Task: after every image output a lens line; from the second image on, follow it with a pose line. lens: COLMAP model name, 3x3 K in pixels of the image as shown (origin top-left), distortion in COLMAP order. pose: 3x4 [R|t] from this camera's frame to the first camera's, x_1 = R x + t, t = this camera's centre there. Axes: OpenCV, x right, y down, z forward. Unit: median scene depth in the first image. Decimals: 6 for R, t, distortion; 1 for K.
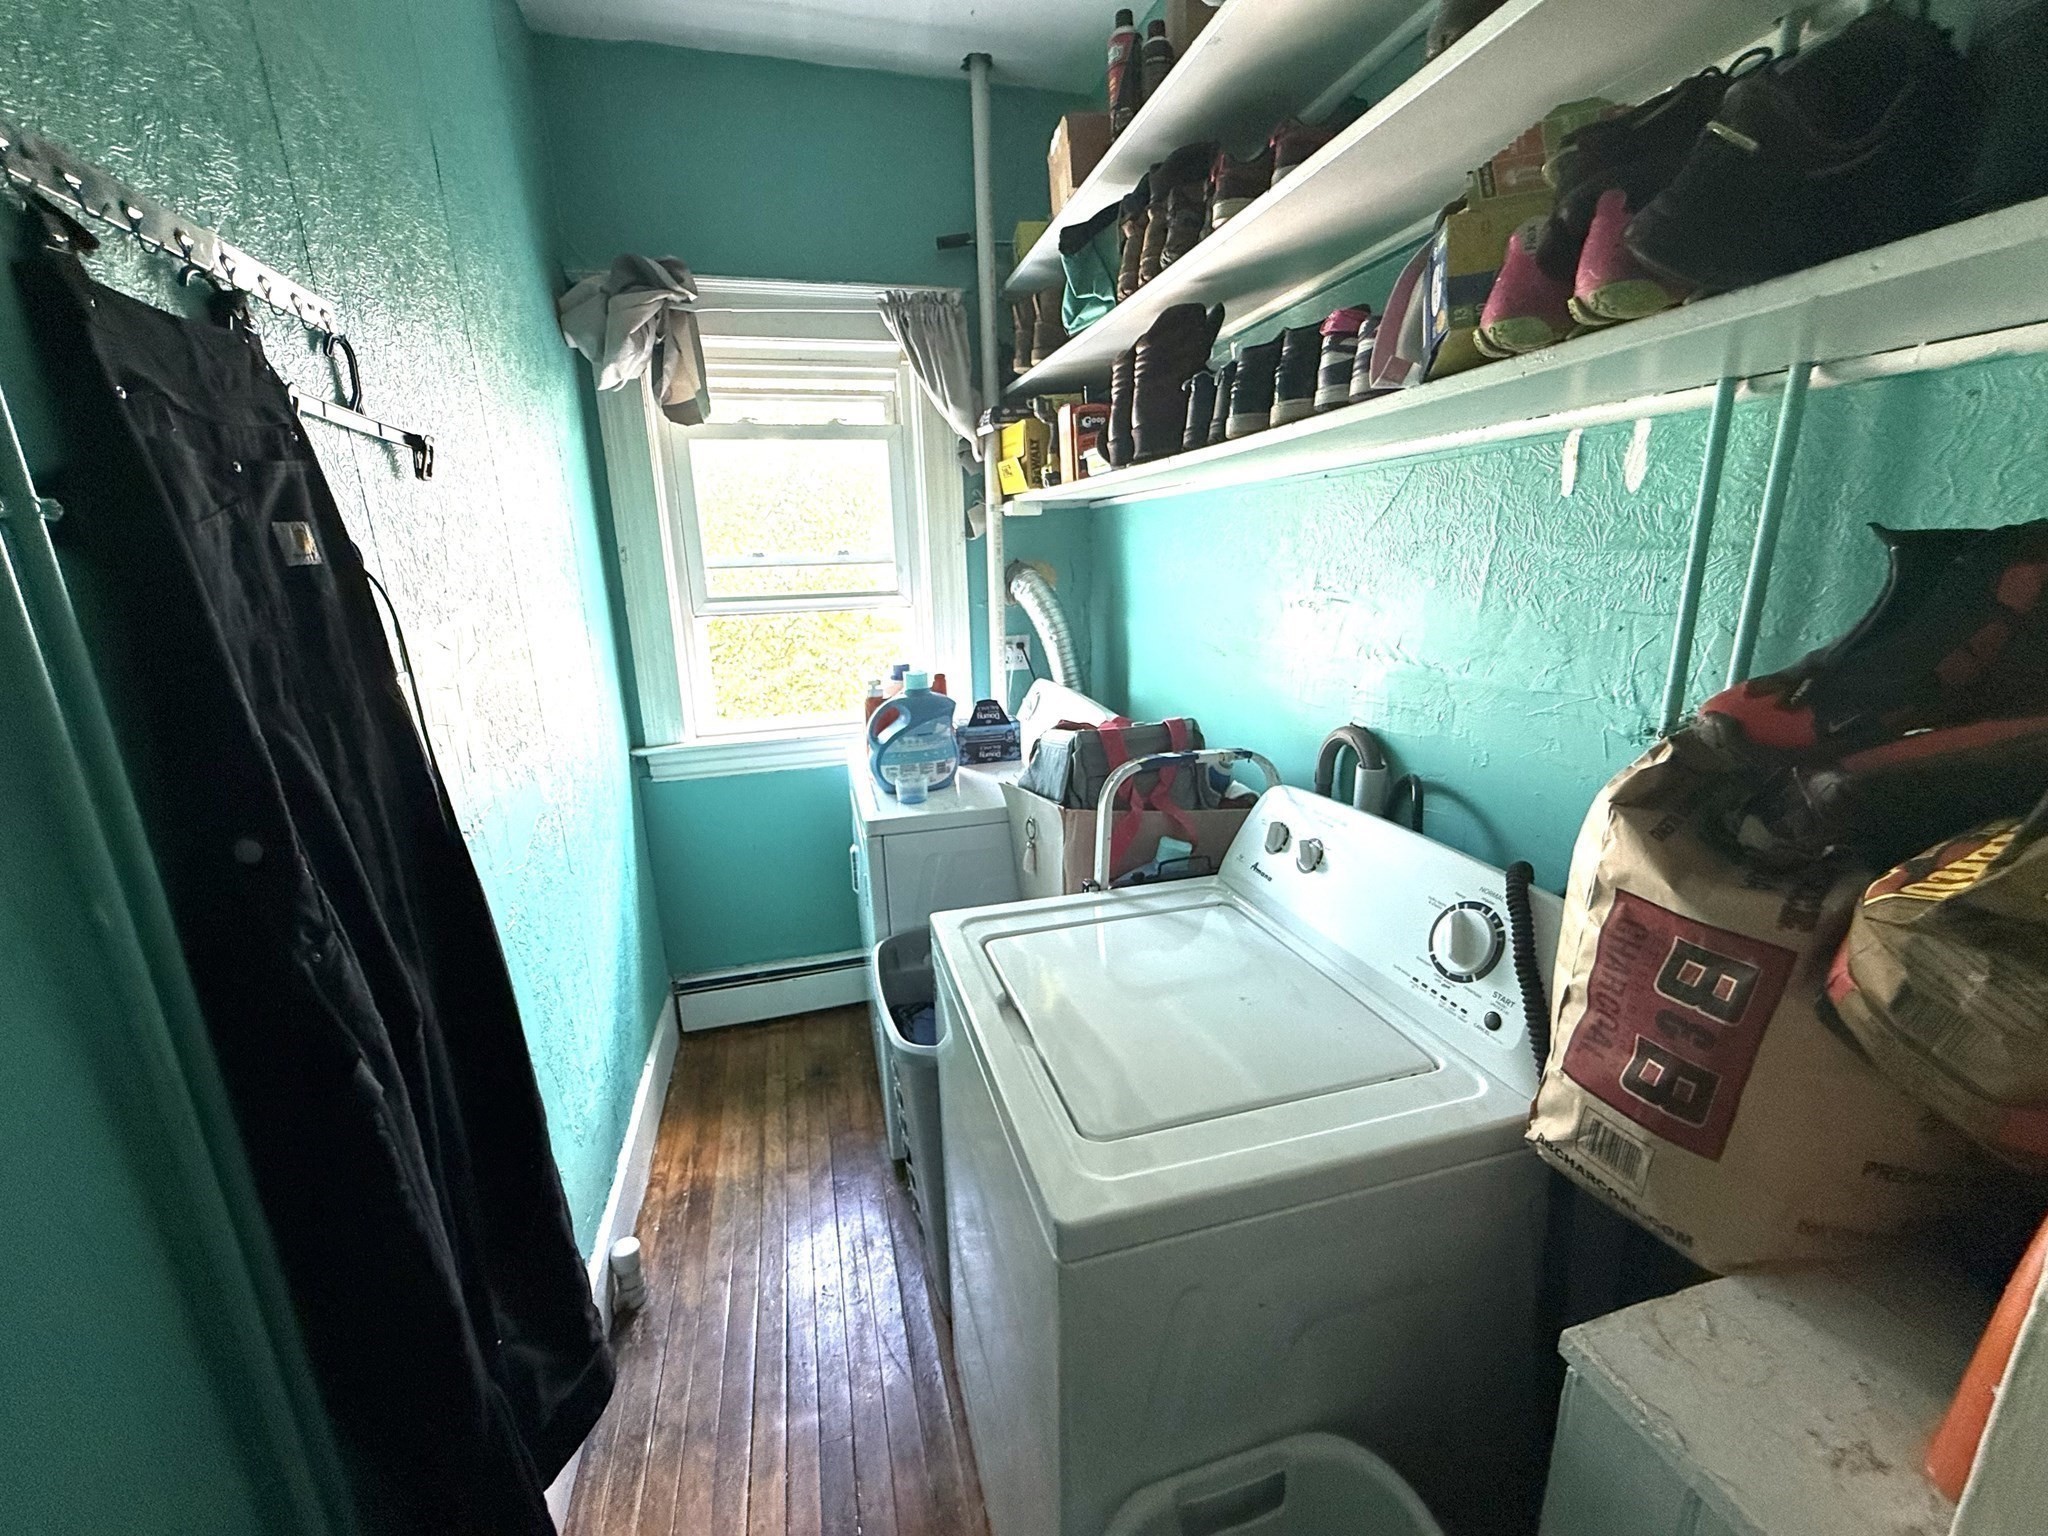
lens RADIAL K [[819.5, 0, 1028.0], [0, 819.5, 776.4], [0, 0, 1]] dist [-0.000905, -0.000004]
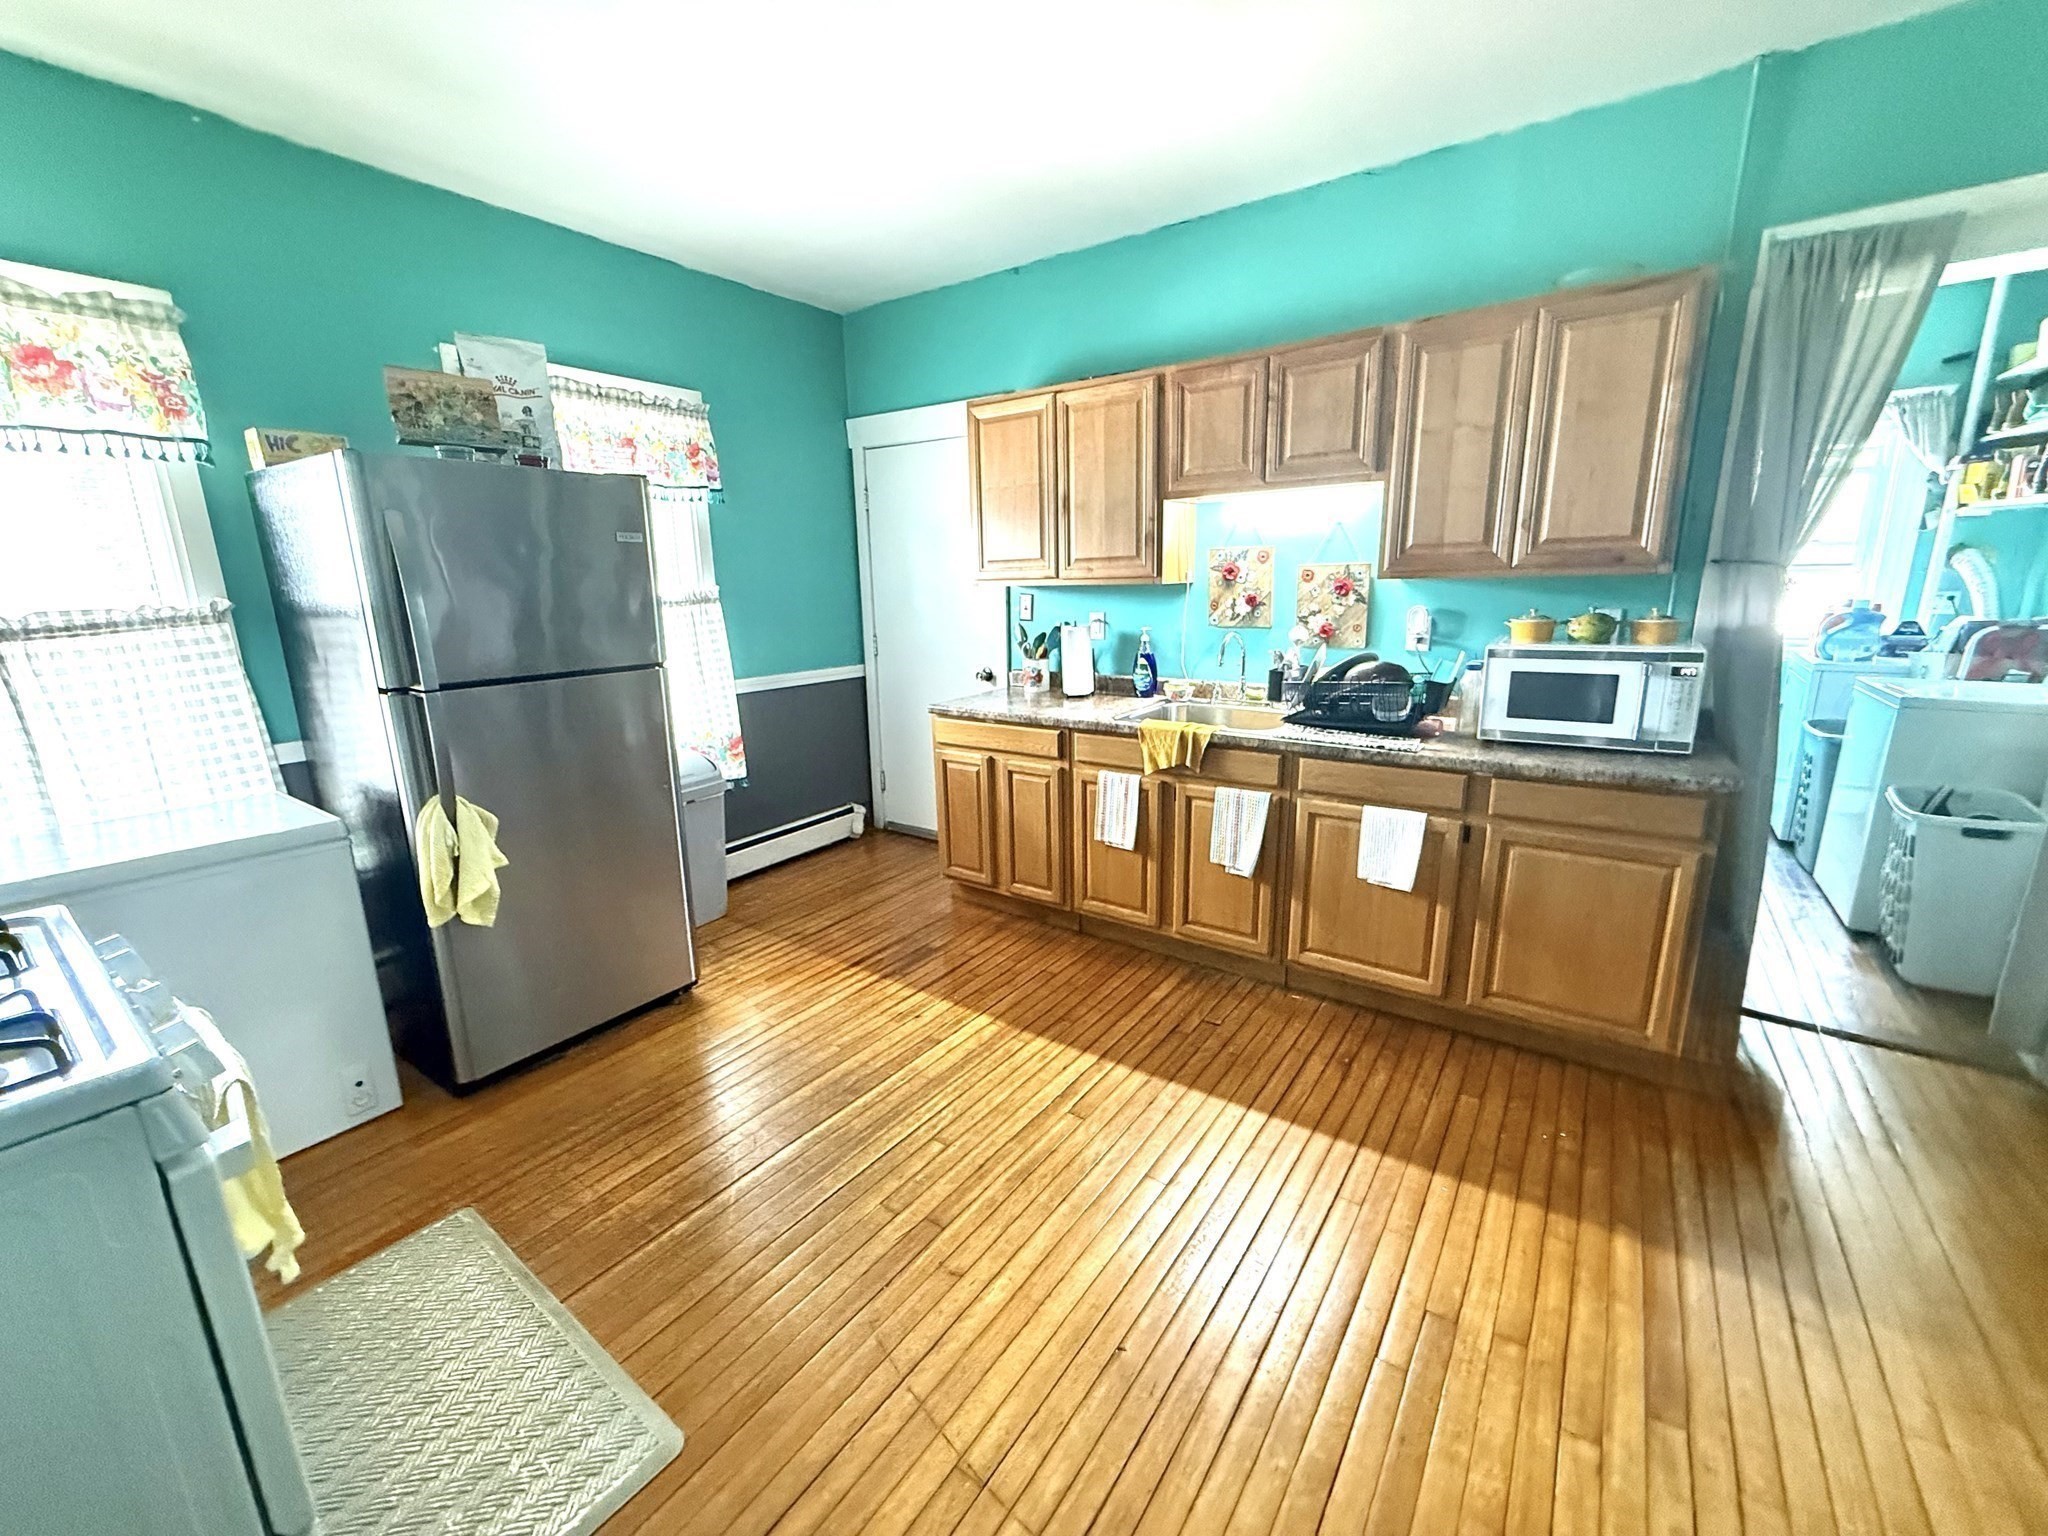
lens RADIAL K [[819.5, 0, 1025.2], [0, 819.5, 767.1], [0, 0, 1]] dist [-0.000905, -0.000004]
pose [[0.632560, 0.190864, -0.750626, 0.124539], [-0.195041, 0.977182, 0.084109, 0.427546], [0.749551, 0.093199, 0.655352, -1.528309]]
